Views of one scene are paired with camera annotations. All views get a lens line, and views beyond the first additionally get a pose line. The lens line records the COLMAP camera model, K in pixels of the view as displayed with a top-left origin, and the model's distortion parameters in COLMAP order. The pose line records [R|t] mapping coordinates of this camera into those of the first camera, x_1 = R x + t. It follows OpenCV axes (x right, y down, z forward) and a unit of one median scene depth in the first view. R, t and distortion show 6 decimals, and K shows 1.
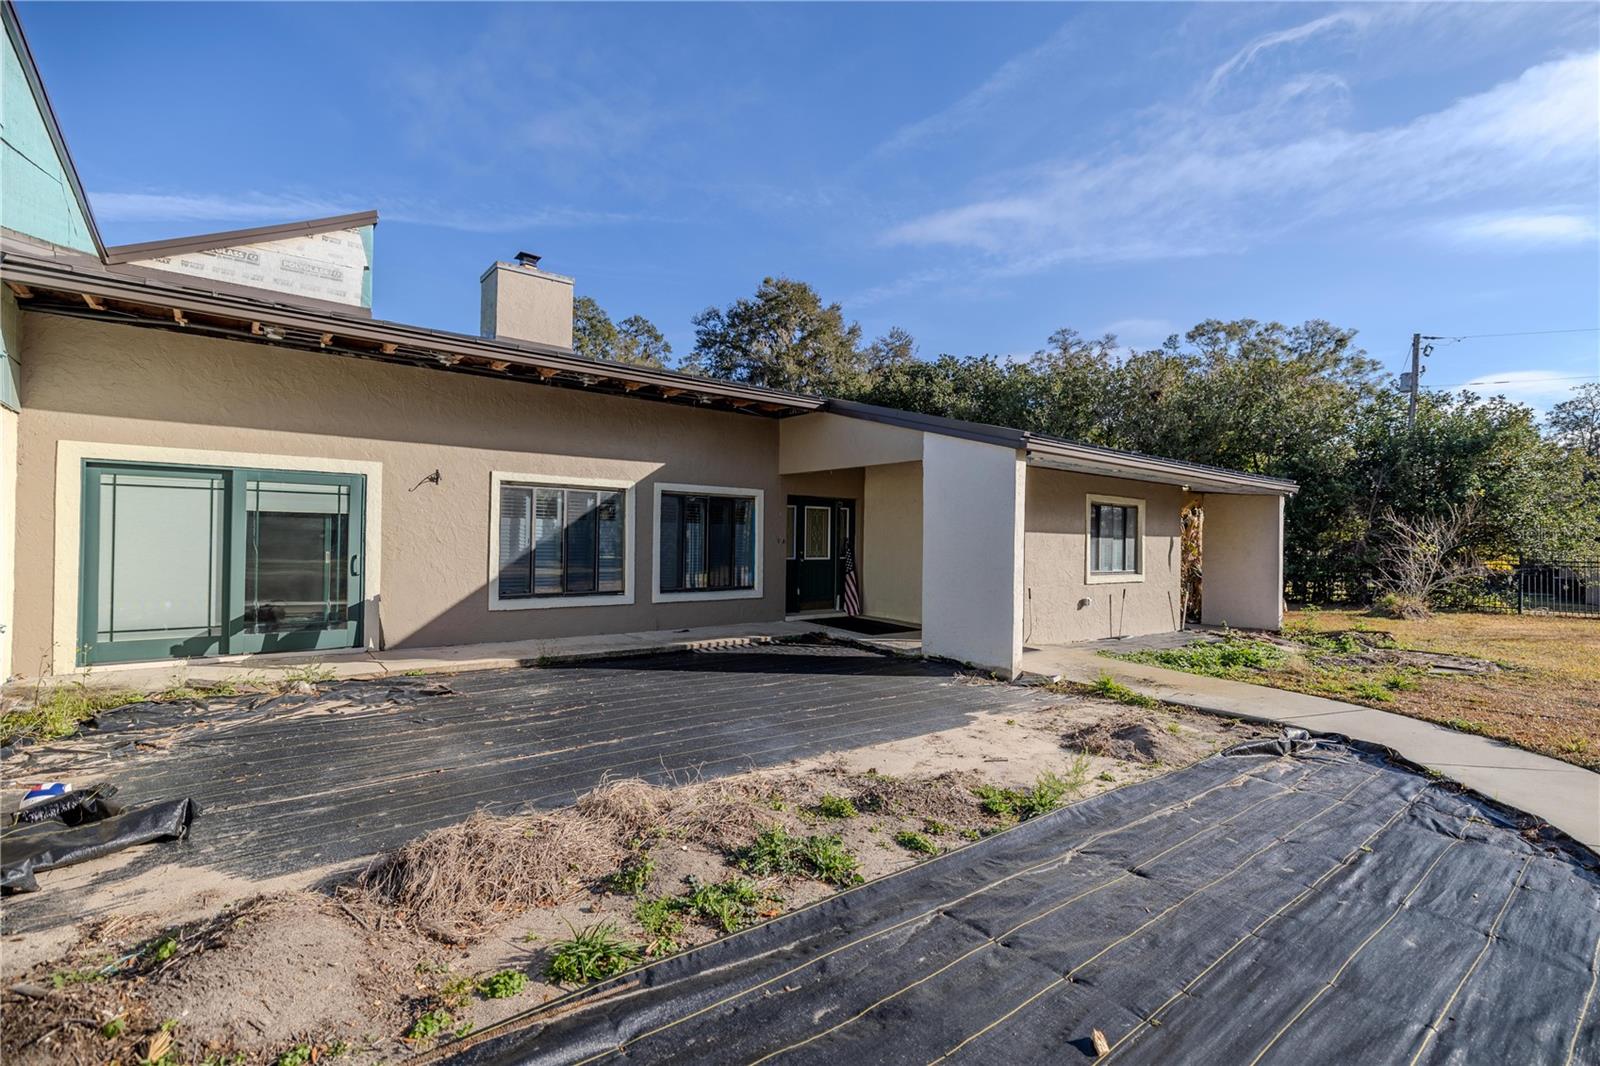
lens RADIAL K [[719.1, 0, 795.5], [0, 719.1, 541.3], [0, 0, 1]] dist [-0.008729, 0.000076]
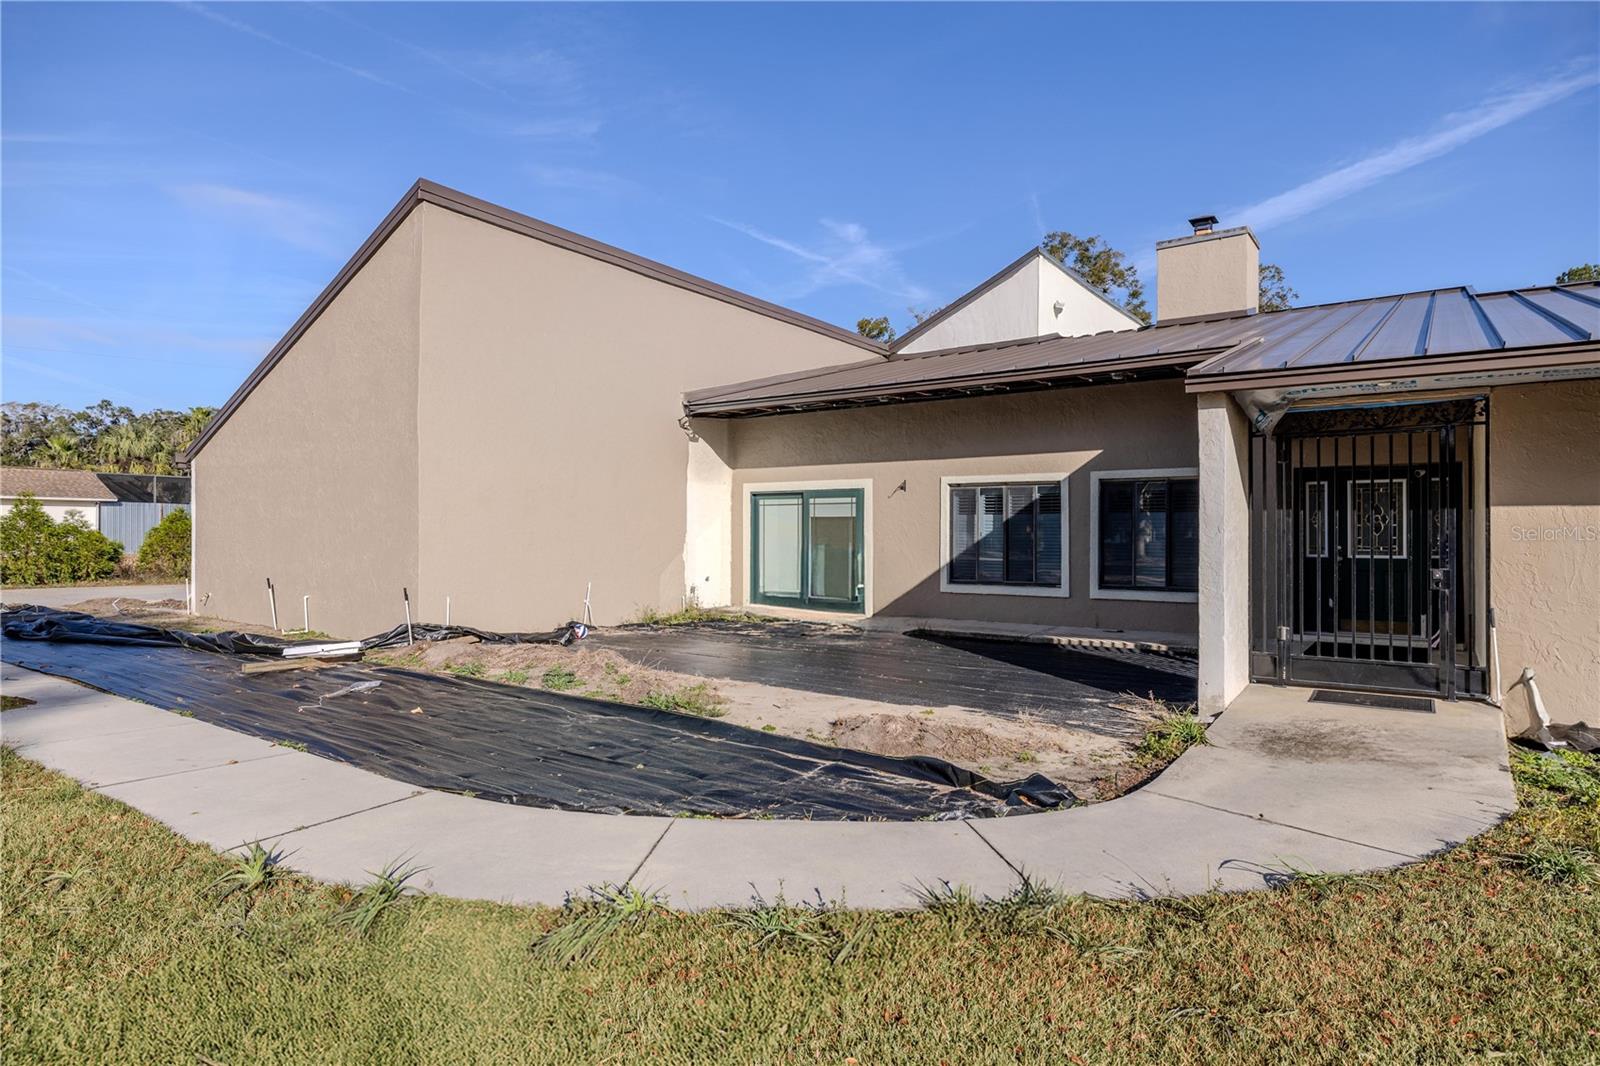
lens RADIAL K [[933.9, 0, 797.4], [0, 933.9, 507.6], [0, 0, 1]] dist [0.021237, -0.001807]
pose [[0.270404, -0.045272, -0.961682, 0.881315], [-0.003274, 0.998845, -0.047942, 0.026441], [0.962741, 0.016113, 0.269943, 0.291522]]
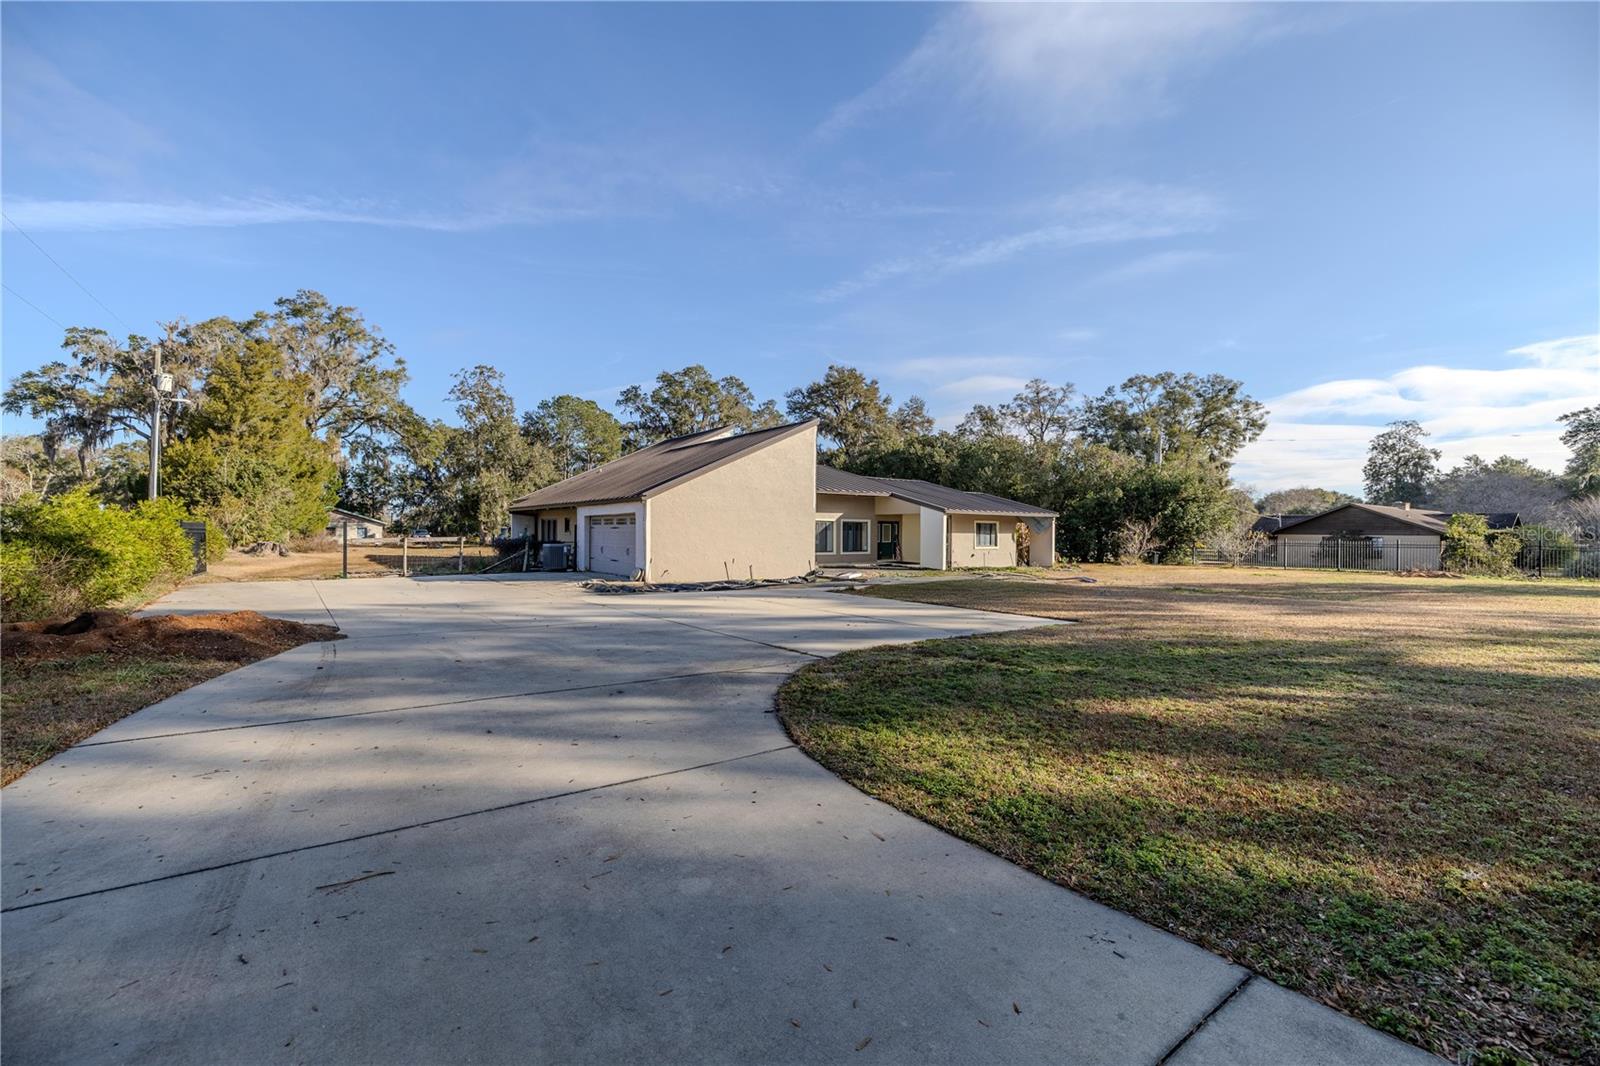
lens RADIAL K [[687.7, 0, 803.3], [0, 687.7, 531.5], [0, 0, 1]] dist [0.000408, -0.000103]
pose [[0.999674, -0.006497, -0.024690, -0.289456], [0.006462, 0.999978, -0.001502, -0.019023], [0.024699, 0.001342, 0.999694, -2.204678]]
